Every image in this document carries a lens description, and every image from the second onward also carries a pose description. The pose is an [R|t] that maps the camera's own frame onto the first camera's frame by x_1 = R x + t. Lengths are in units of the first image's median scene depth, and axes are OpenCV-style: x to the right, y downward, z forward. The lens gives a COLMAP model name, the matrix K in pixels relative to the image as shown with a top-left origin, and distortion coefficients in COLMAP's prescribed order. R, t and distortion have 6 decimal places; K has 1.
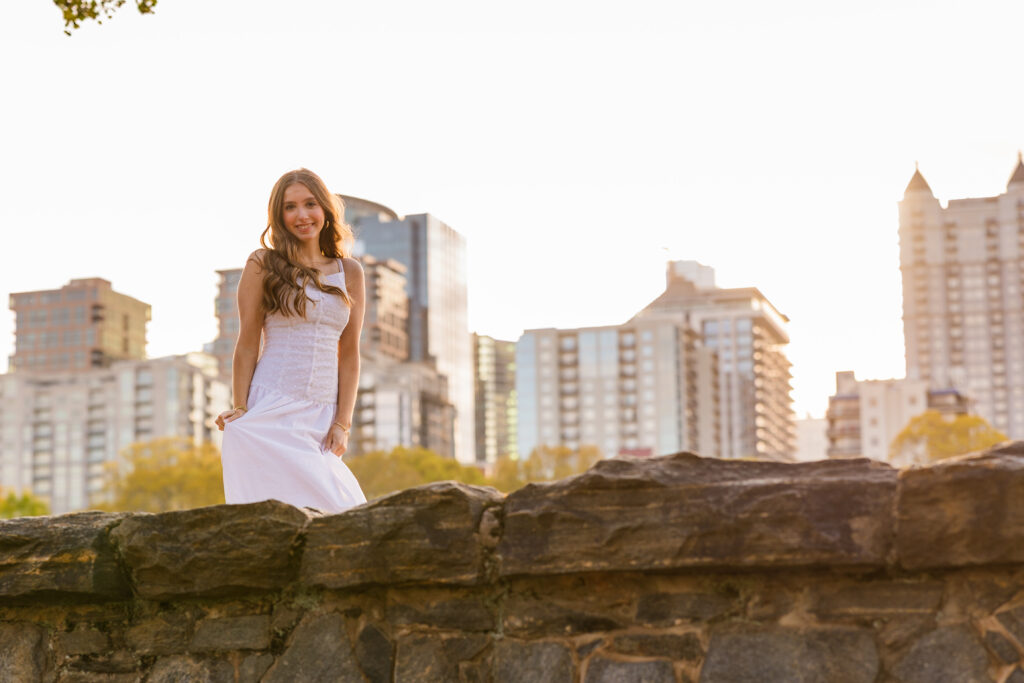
lens RADIAL K [[2200.0, 0, 510.5], [0, 2200.0, 341.5], [0, 0, 1]] dist [-0.022118, 0.000000]
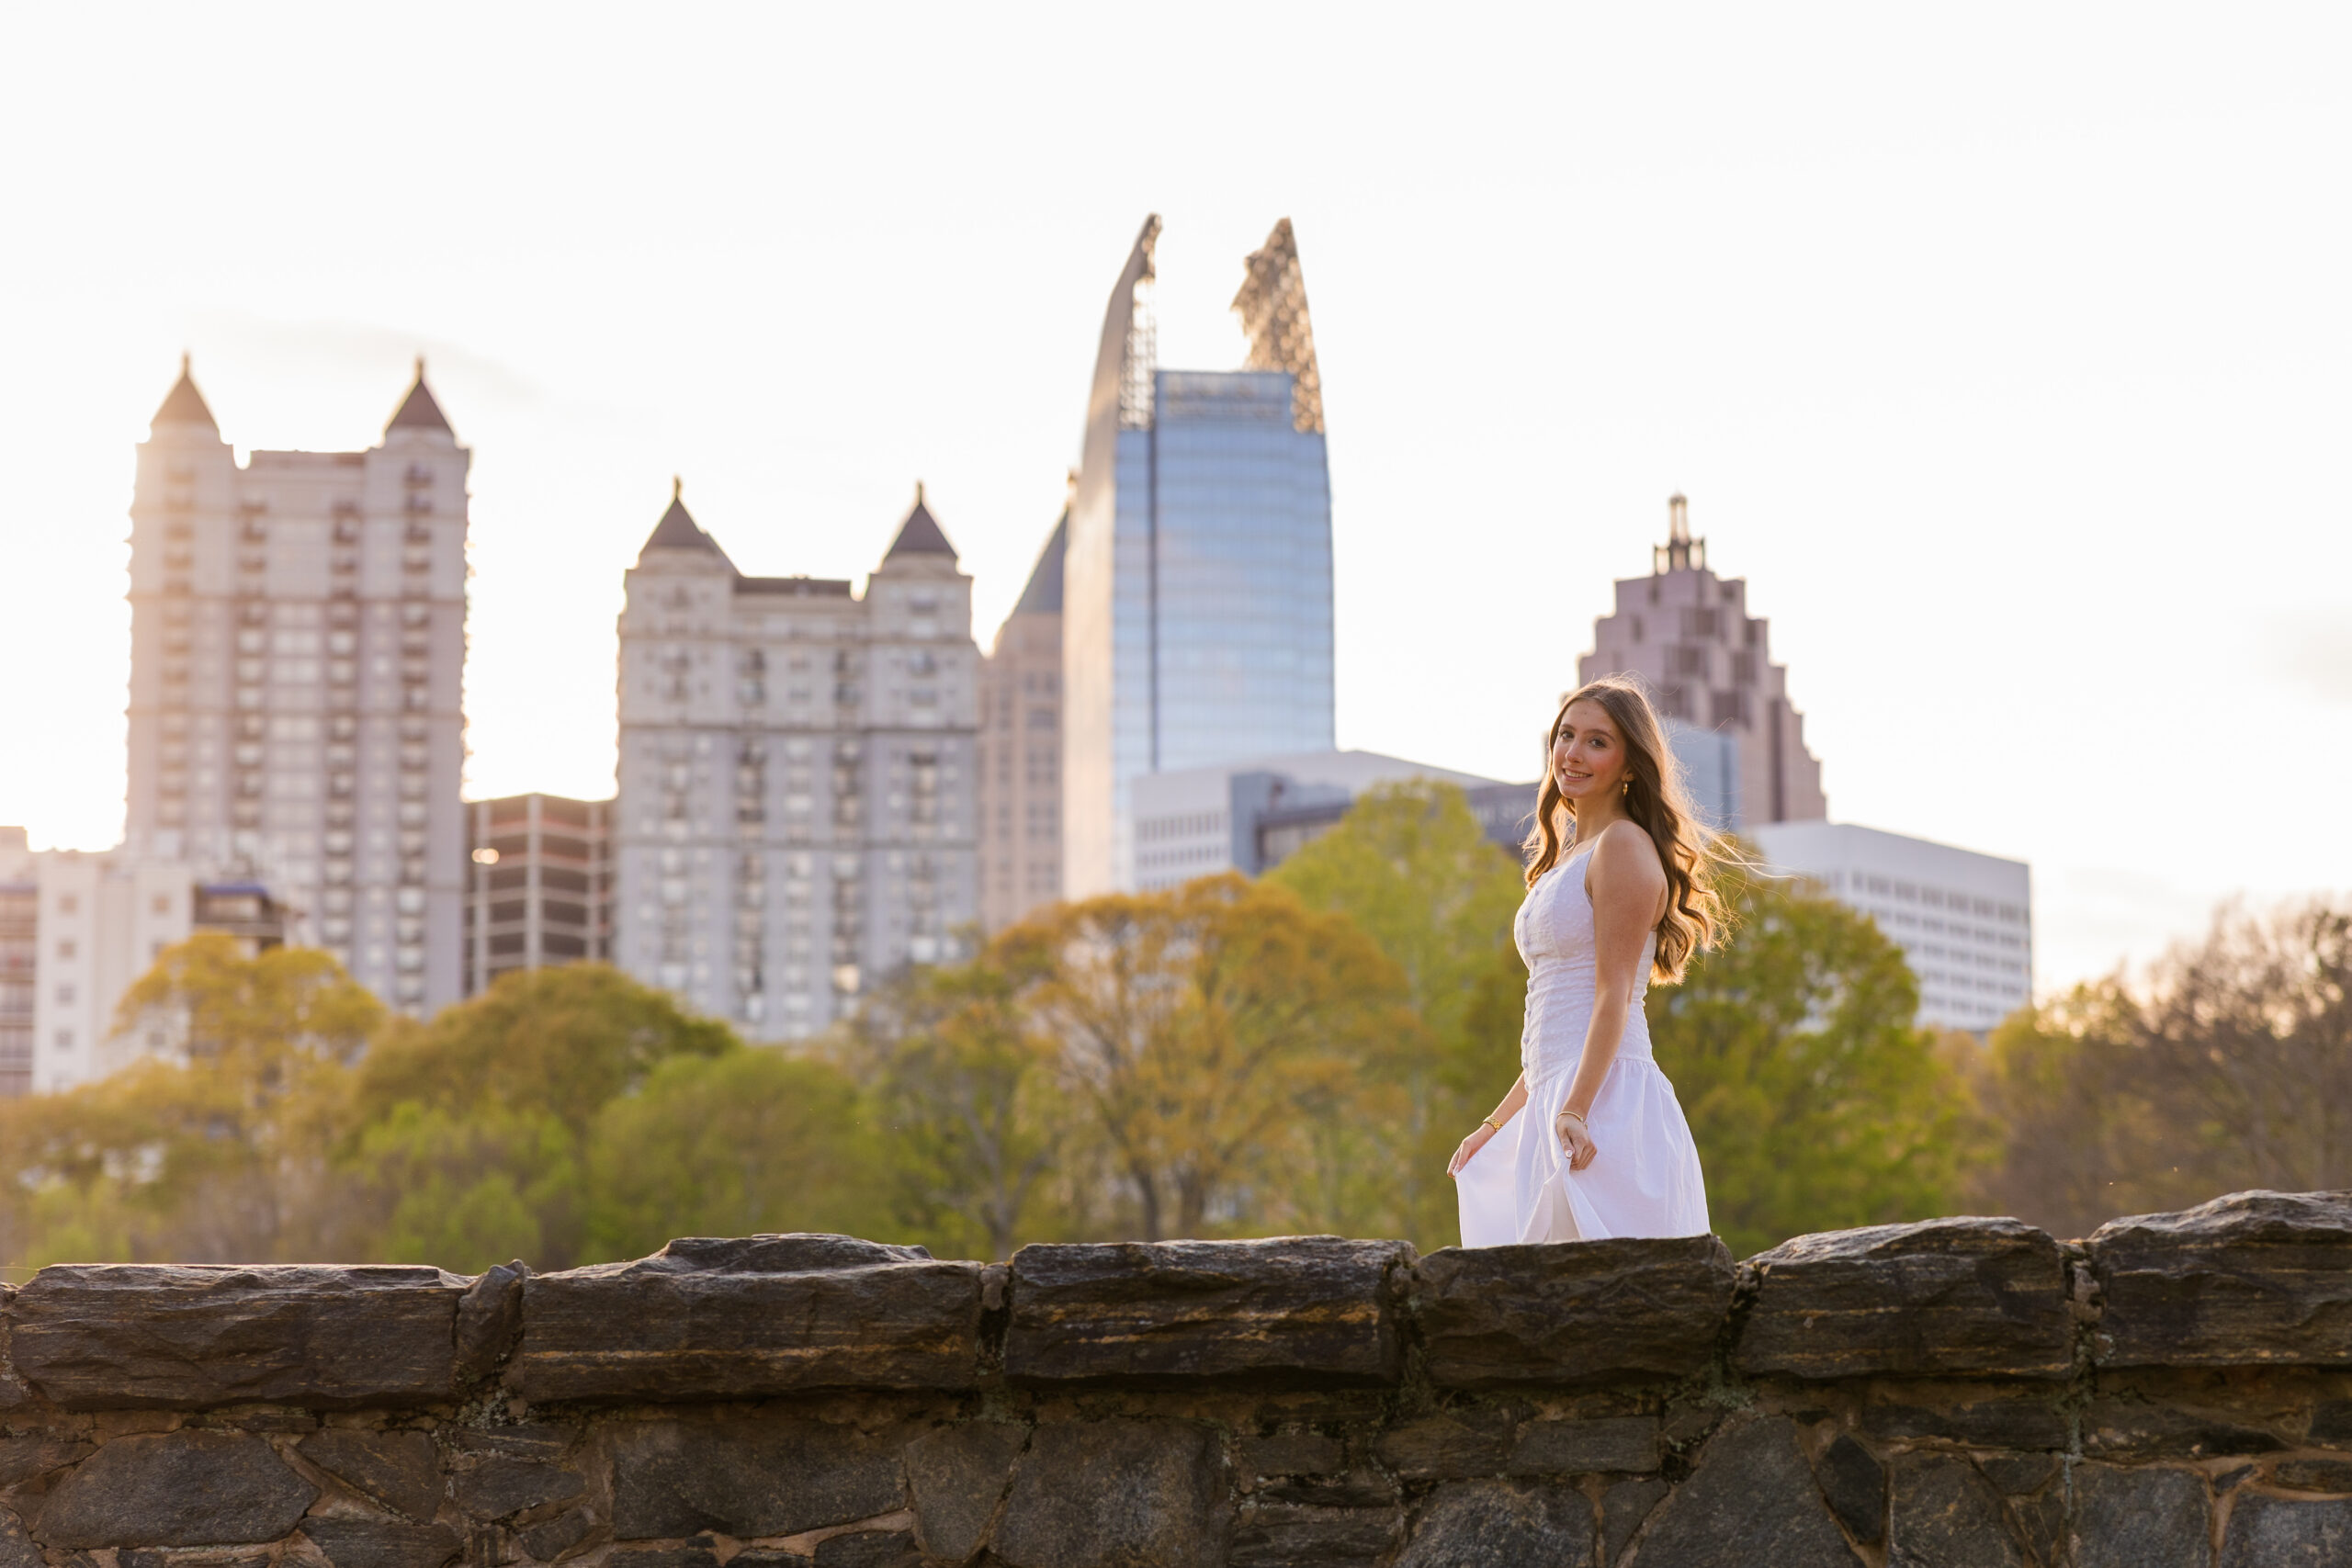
lens RADIAL K [[5052.6, 0, 1181.4], [0, 5052.6, 783.5], [0, 0, 1]] dist [-0.022118, 0.000000]
pose [[0.922575, 0.068379, 0.379711, -0.807323], [-0.069525, 0.997523, -0.010712, -0.030475], [-0.379503, -0.016517, 0.925043, -0.274082]]
